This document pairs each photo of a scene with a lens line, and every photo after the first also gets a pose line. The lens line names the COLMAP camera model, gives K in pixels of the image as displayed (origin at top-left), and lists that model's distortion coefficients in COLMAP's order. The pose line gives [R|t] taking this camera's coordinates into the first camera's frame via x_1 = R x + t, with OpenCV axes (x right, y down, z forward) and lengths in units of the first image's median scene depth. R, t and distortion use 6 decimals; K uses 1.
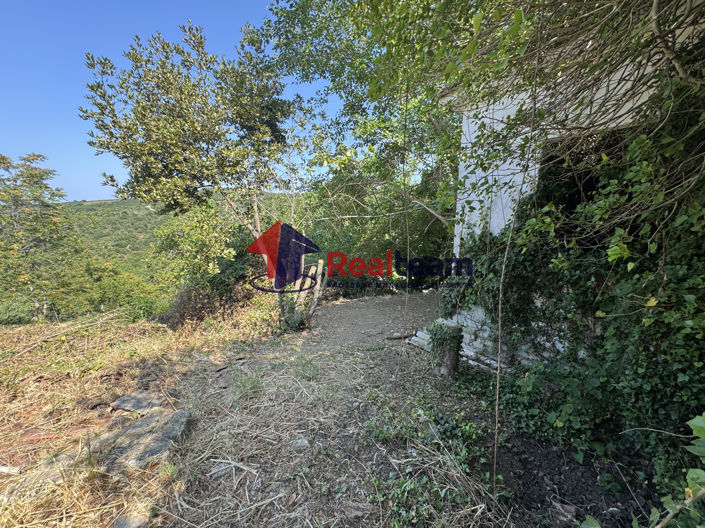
lens RADIAL K [[282.0, 0, 351.5], [0, 282.0, 264.1], [0, 0, 1]] dist [-0.004396, 0.000625]
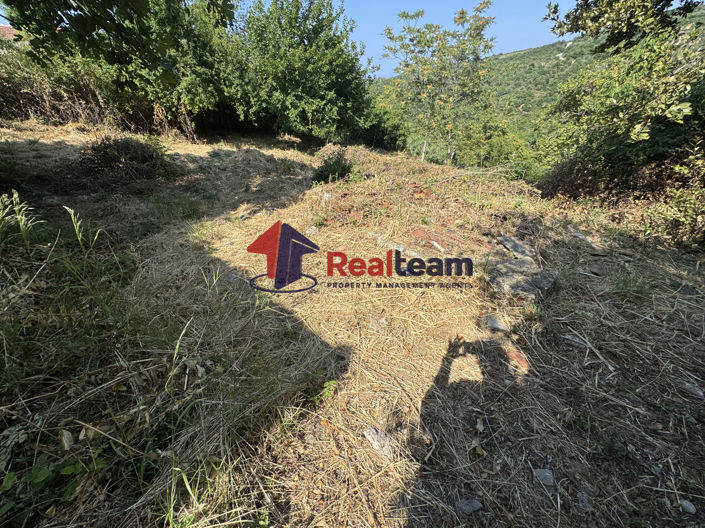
lens RADIAL K [[282.0, 0, 351.5], [0, 282.0, 264.1], [0, 0, 1]] dist [-0.004396, 0.000625]
pose [[0.404683, 0.479224, -0.778830, -0.066314], [-0.098917, 0.869628, 0.483696, 0.043673], [0.909092, -0.118704, 0.399327, -0.039221]]
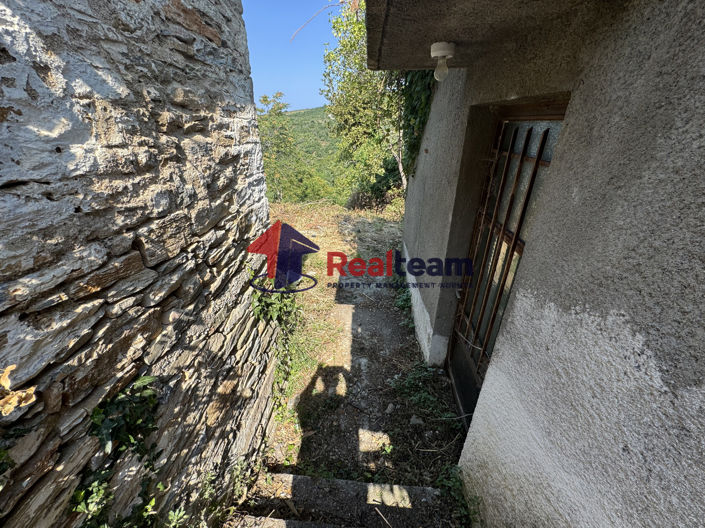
lens RADIAL K [[282.0, 0, 351.5], [0, 282.0, 264.1], [0, 0, 1]] dist [-0.004396, 0.000625]
pose [[0.854306, 0.221366, -0.470275, 0.517593], [-0.073969, 0.947344, 0.311556, -0.033207], [0.514480, -0.231378, 0.825696, -0.982009]]
